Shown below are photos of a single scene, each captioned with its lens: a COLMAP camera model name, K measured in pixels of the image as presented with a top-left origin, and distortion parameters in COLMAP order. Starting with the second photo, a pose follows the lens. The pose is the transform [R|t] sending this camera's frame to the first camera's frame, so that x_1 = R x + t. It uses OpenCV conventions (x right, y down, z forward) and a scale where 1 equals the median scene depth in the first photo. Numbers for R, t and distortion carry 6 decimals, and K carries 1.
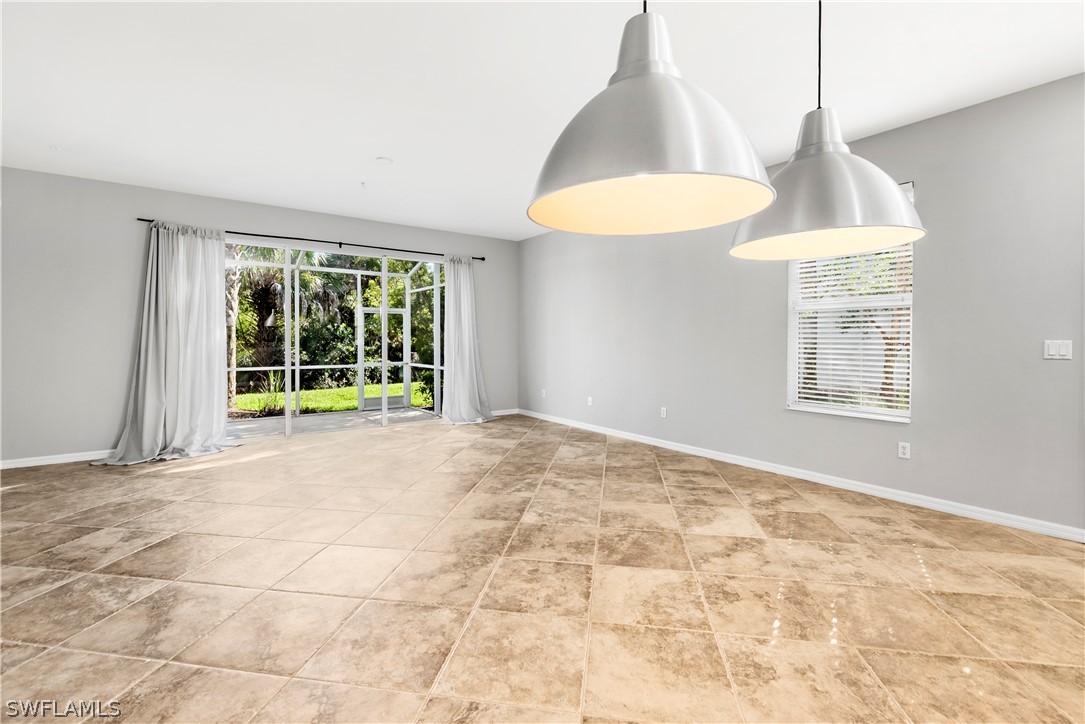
lens RADIAL K [[472.3, 0, 536.9], [0, 472.3, 341.1], [0, 0, 1]] dist [-0.000423, -0.001568]
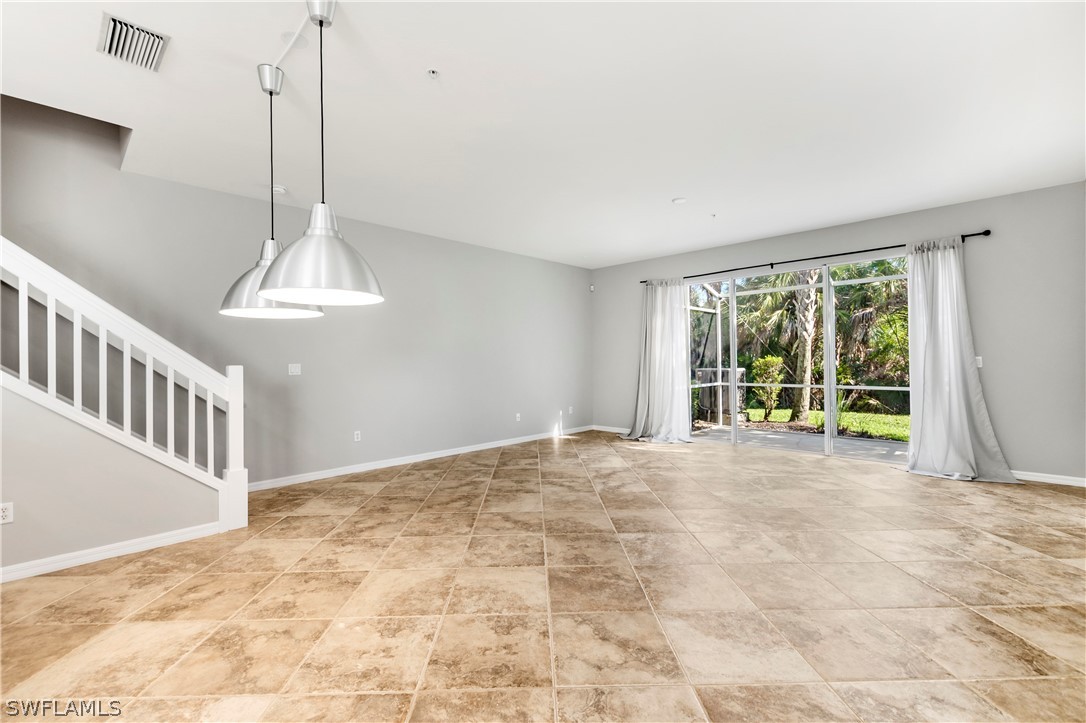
lens RADIAL K [[472.7, 0, 539.1], [0, 472.7, 359.8], [0, 0, 1]] dist [-0.000423, -0.001568]
pose [[0.176619, -0.005231, -0.984265, 1.103770], [0.007843, 0.999962, -0.003907, -0.002309], [0.984248, -0.007029, 0.176654, 0.728736]]
